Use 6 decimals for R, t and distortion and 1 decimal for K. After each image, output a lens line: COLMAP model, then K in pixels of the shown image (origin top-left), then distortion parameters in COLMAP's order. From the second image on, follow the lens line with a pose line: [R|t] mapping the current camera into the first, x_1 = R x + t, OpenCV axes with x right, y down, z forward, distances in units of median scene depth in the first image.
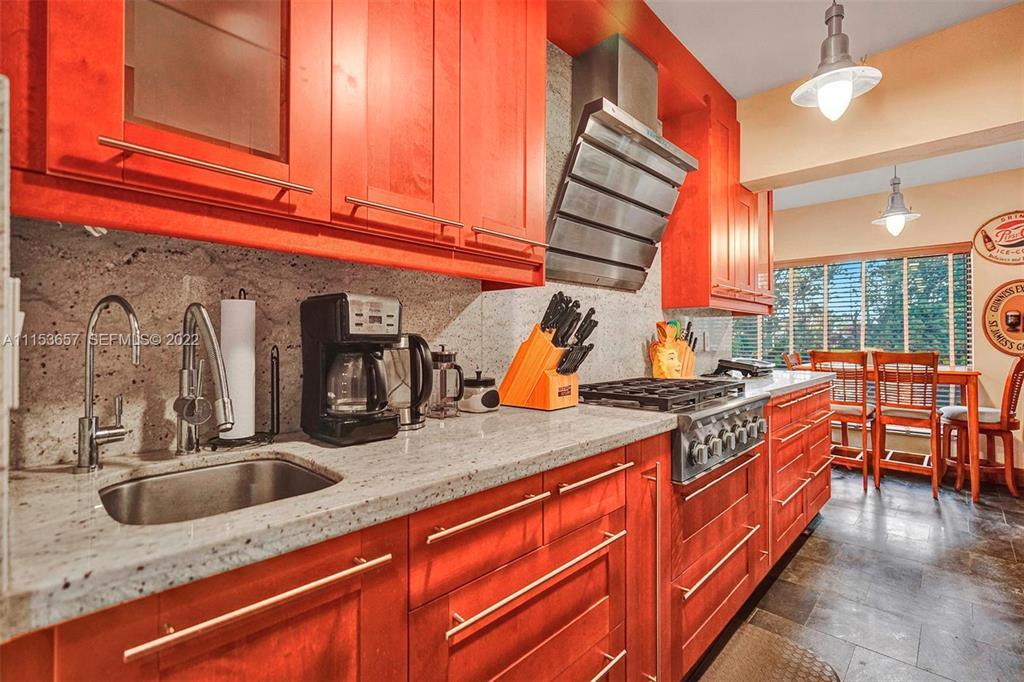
lens RADIAL K [[476.7, 0, 512.4], [0, 476.7, 338.0], [0, 0, 1]] dist [0.002068, 0.001414]
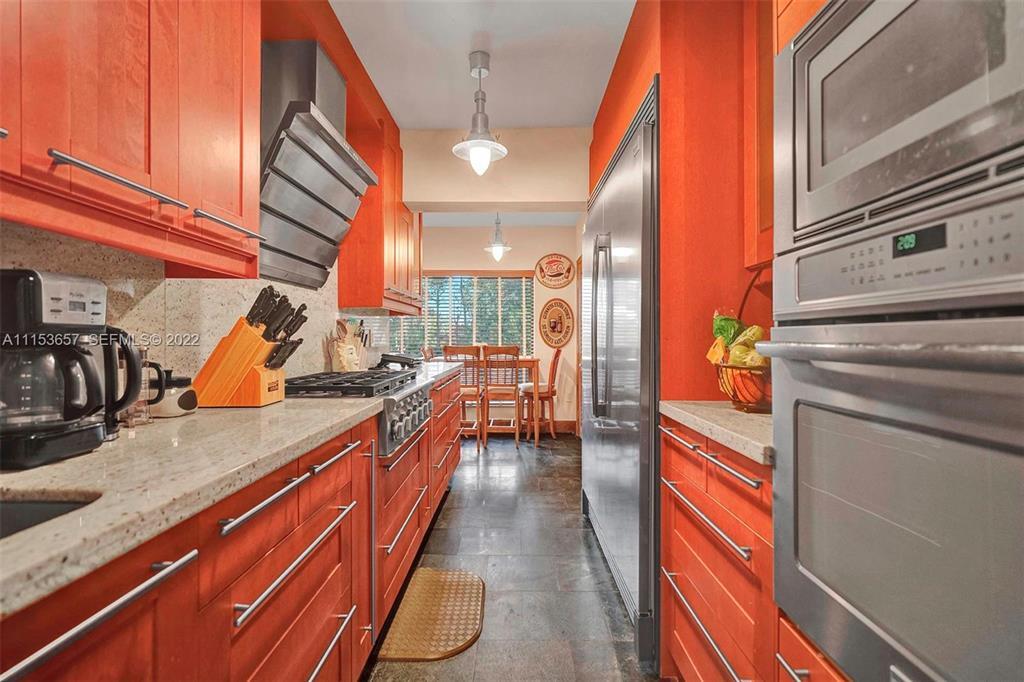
lens RADIAL K [[483.3, 0, 528.0], [0, 483.3, 340.5], [0, 0, 1]] dist [0.000419, 0.013638]
pose [[0.708141, -0.002238, 0.706067, -0.218002], [-0.003589, 0.999971, 0.006769, 0.007283], [-0.706062, -0.007327, 0.708112, -0.082635]]
